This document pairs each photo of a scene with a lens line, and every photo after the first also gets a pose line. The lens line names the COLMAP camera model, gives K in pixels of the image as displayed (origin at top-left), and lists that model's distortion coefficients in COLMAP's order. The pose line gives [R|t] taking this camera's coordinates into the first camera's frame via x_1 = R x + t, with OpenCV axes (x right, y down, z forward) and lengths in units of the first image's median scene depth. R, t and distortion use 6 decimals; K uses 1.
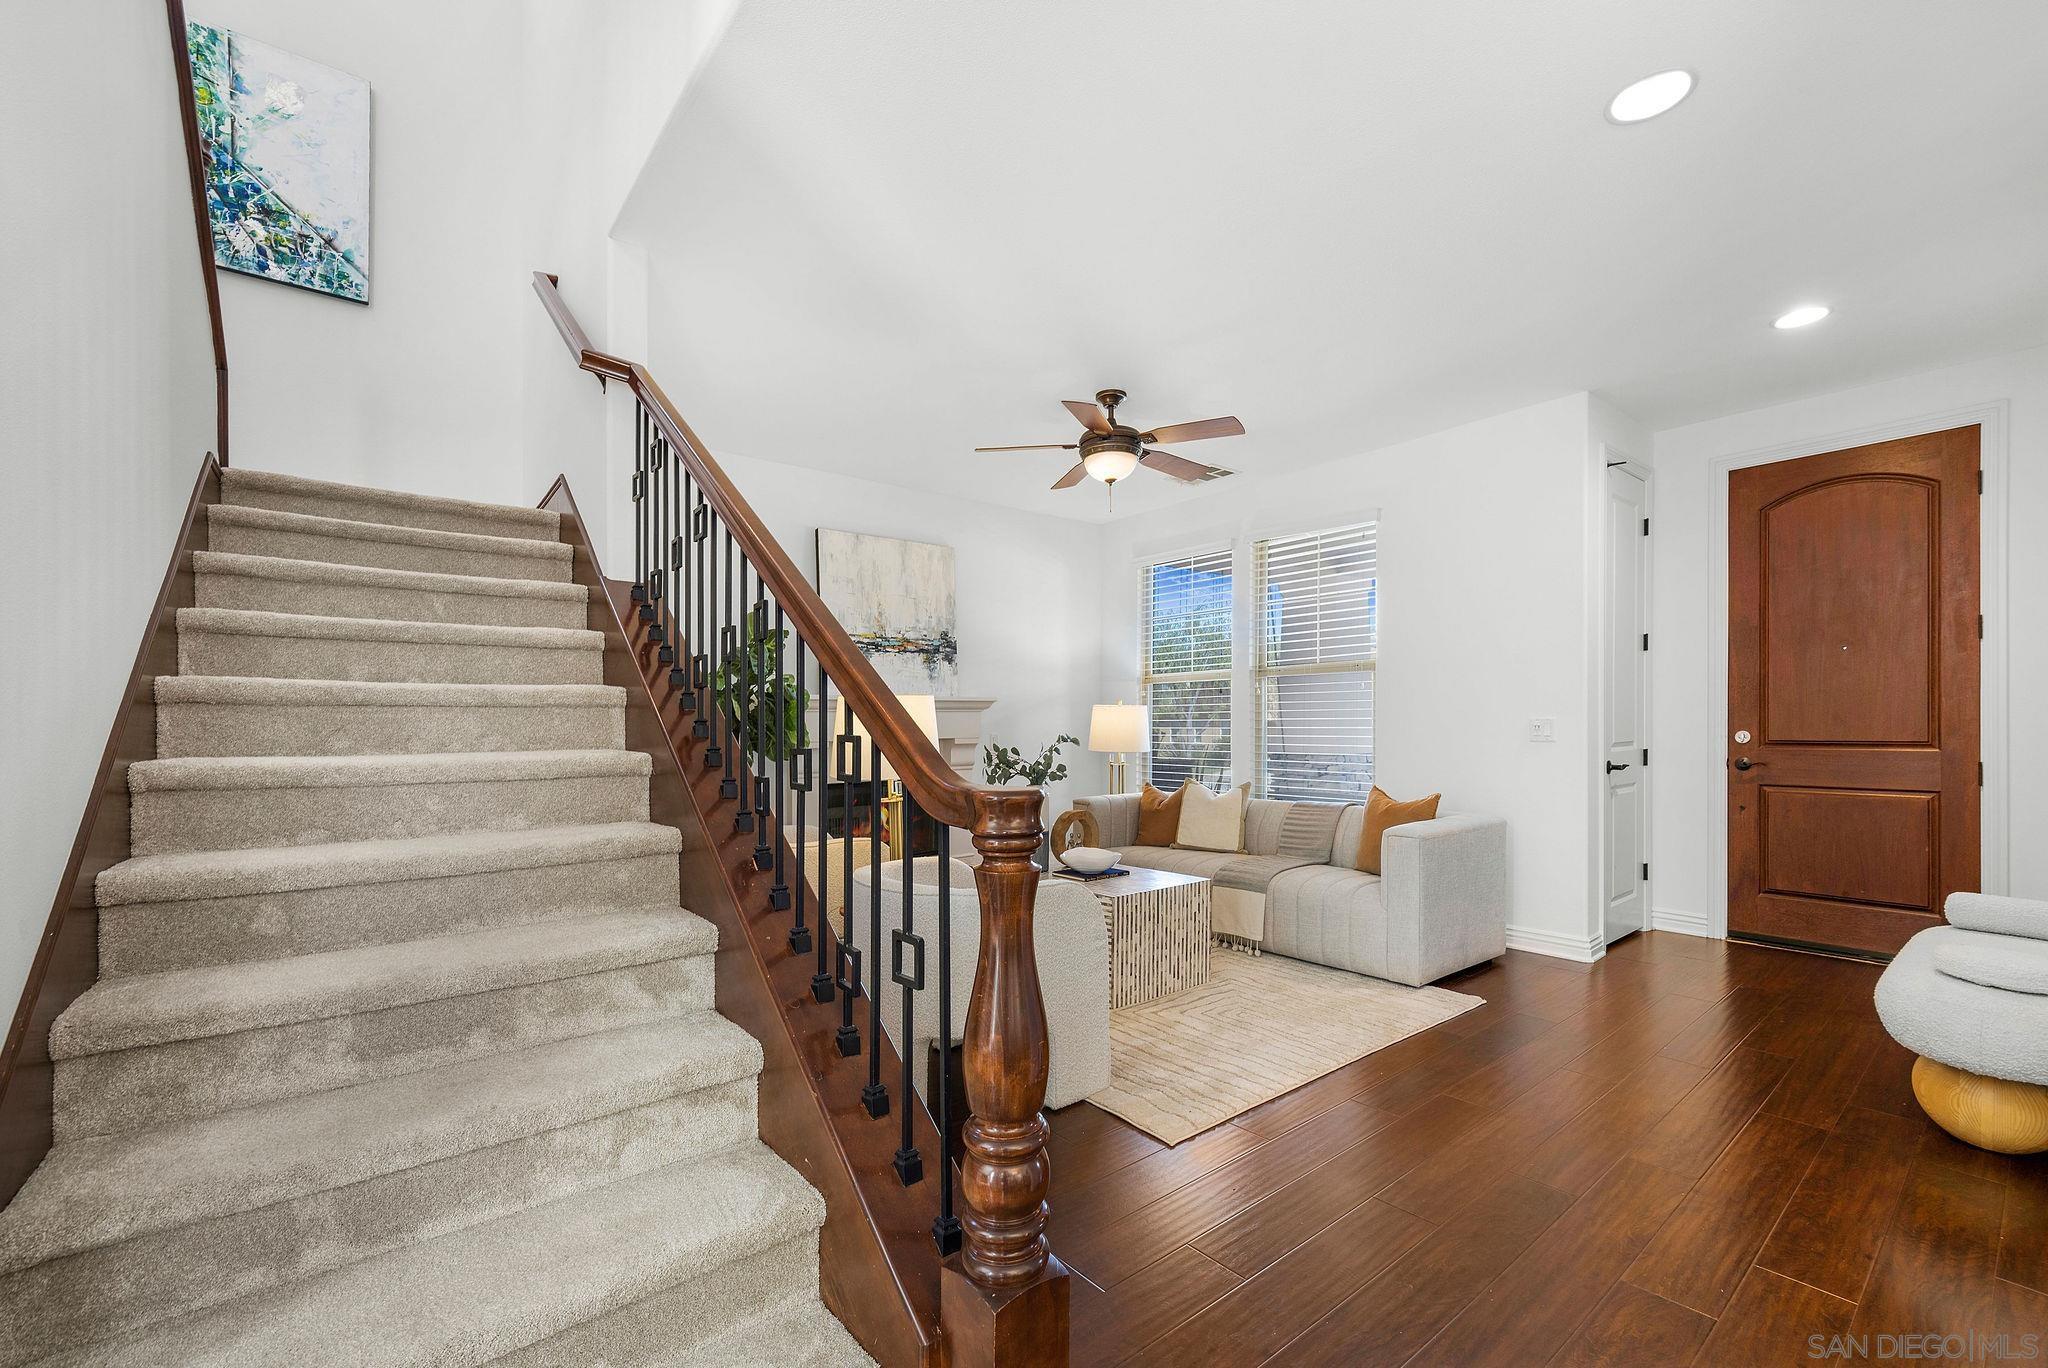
lens RADIAL K [[827.5, 0, 1072.8], [0, 827.5, 767.6], [0, 0, 1]] dist [0.004502, -0.000425]
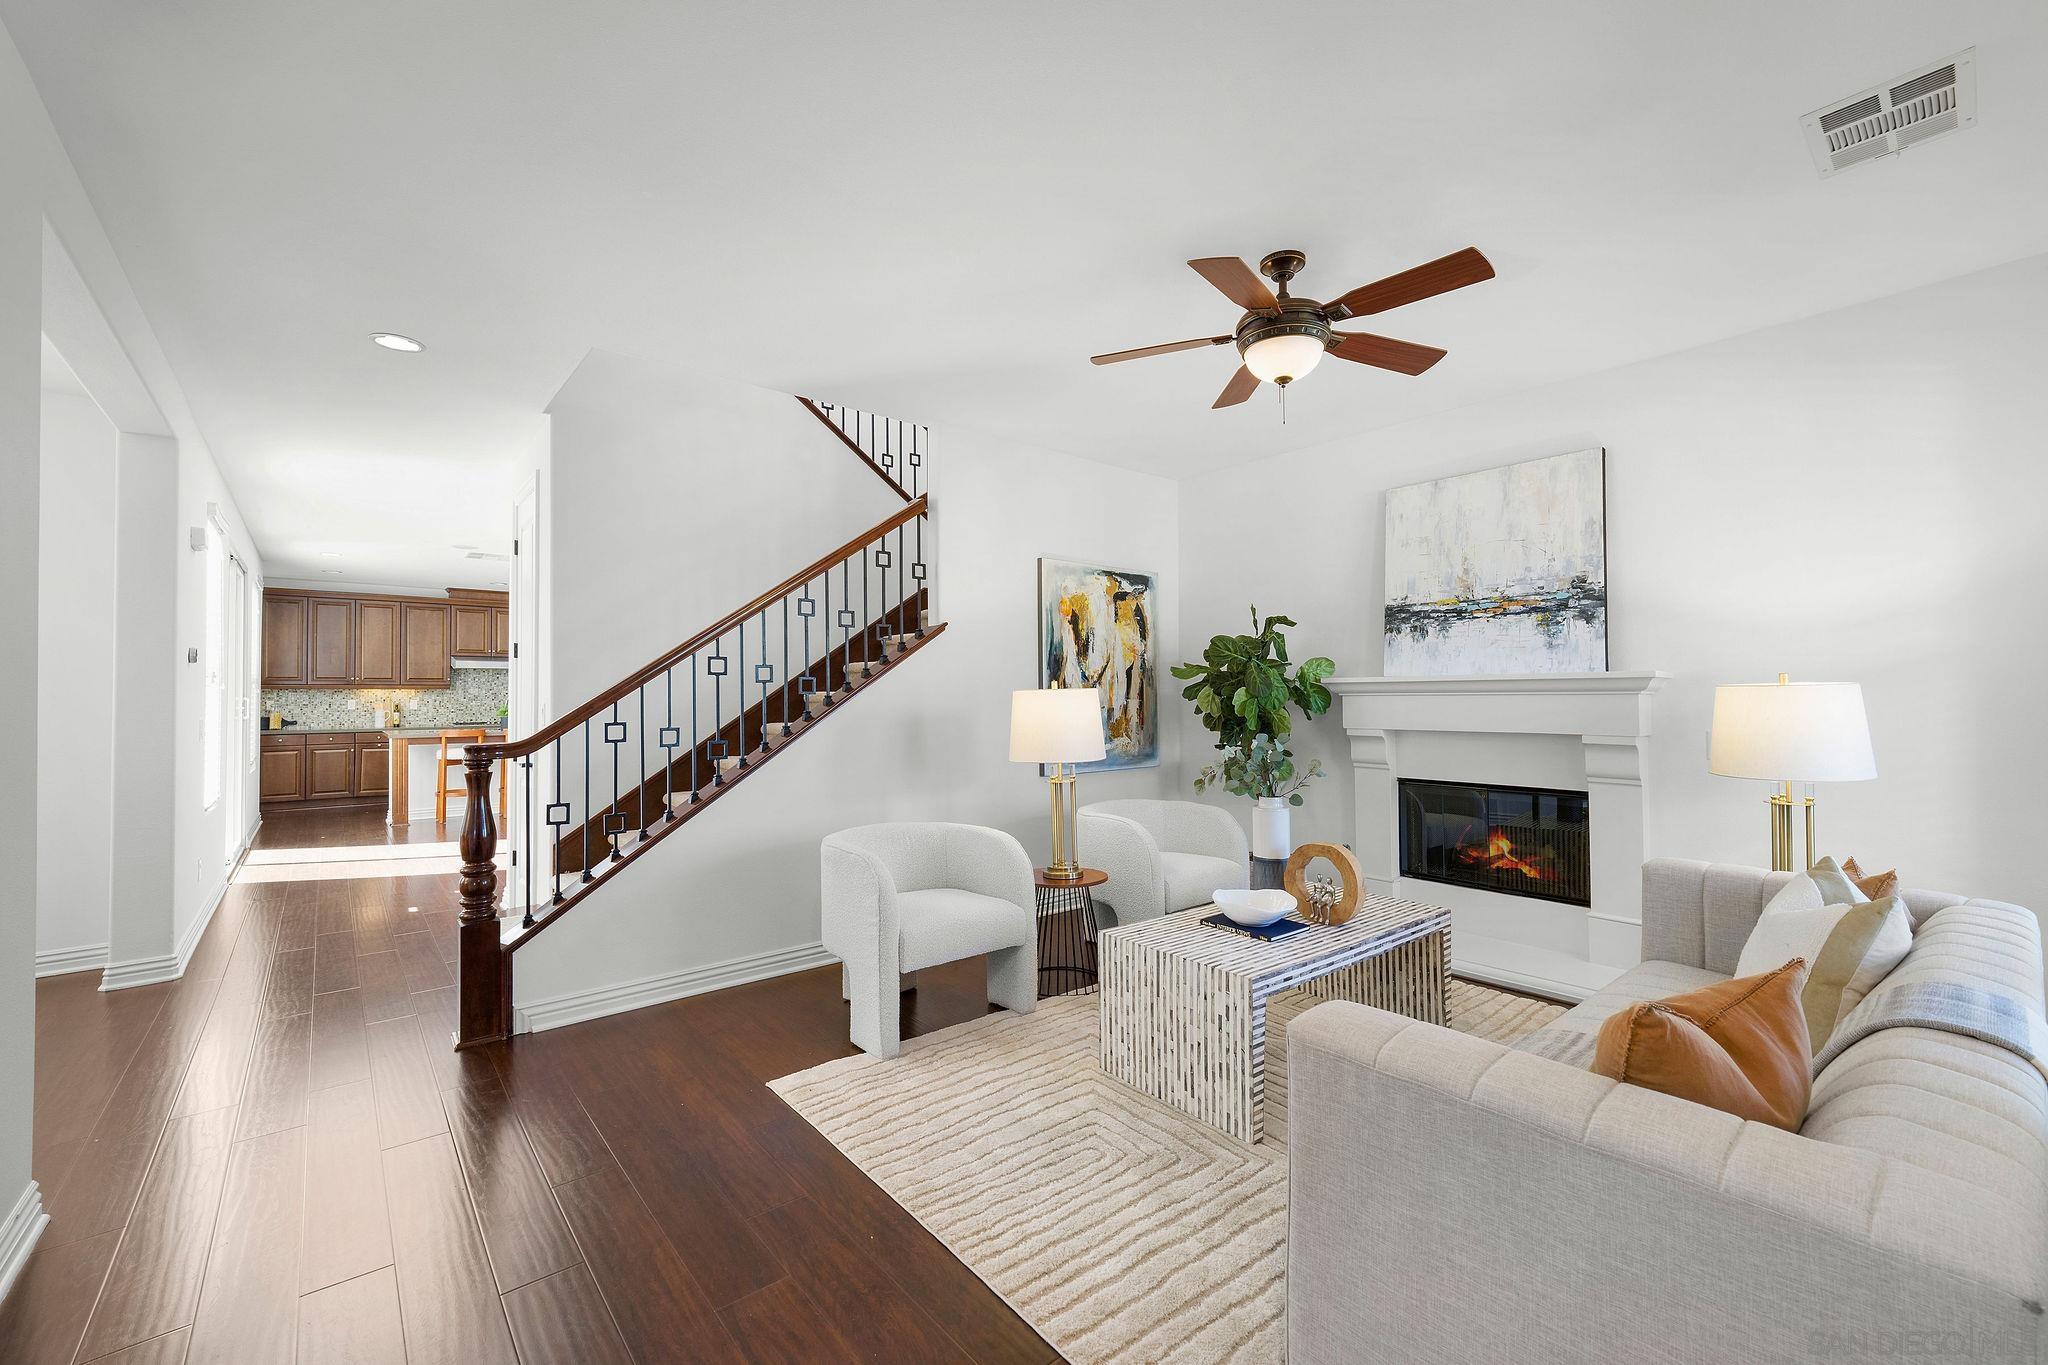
lens RADIAL K [[827.5, 0, 1036.5], [0, 827.5, 713.4], [0, 0, 1]] dist [0.004502, -0.000425]
pose [[-0.000946, 0.034556, -0.999402, 0.686855], [-0.050749, 0.998113, 0.034559, -0.068929], [0.998711, 0.050751, 0.000809, 0.727414]]
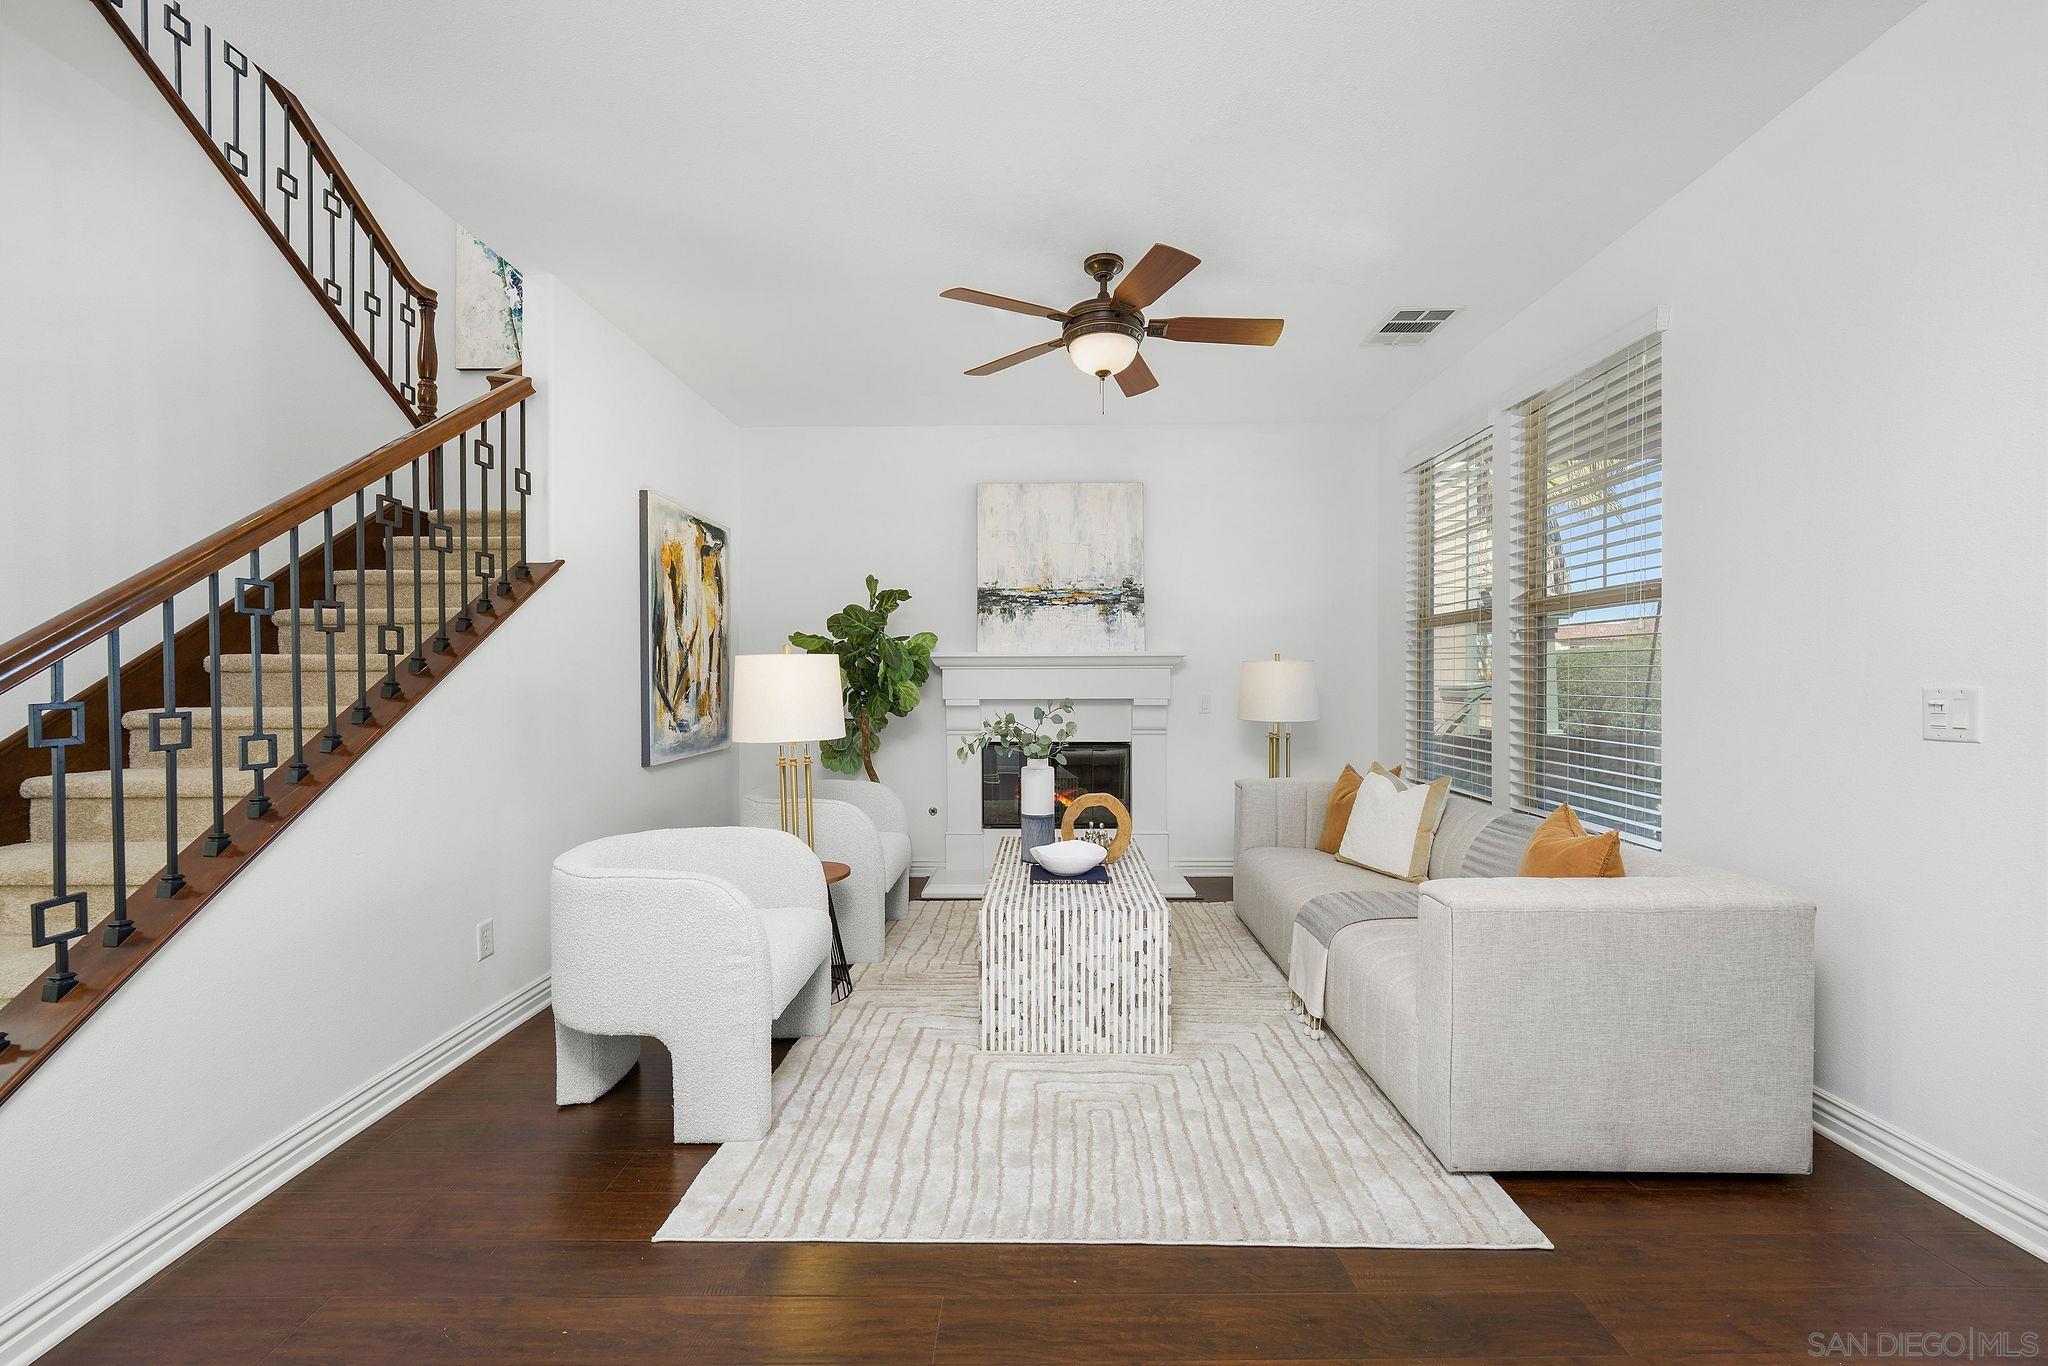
lens RADIAL K [[827.5, 0, 1032.0], [0, 827.5, 721.6], [0, 0, 1]] dist [0.004502, -0.000425]
pose [[0.751284, 0.047350, -0.658279, 0.469971], [-0.044570, 0.998786, 0.020976, -0.031831], [0.658473, 0.013581, 0.752482, 0.341401]]
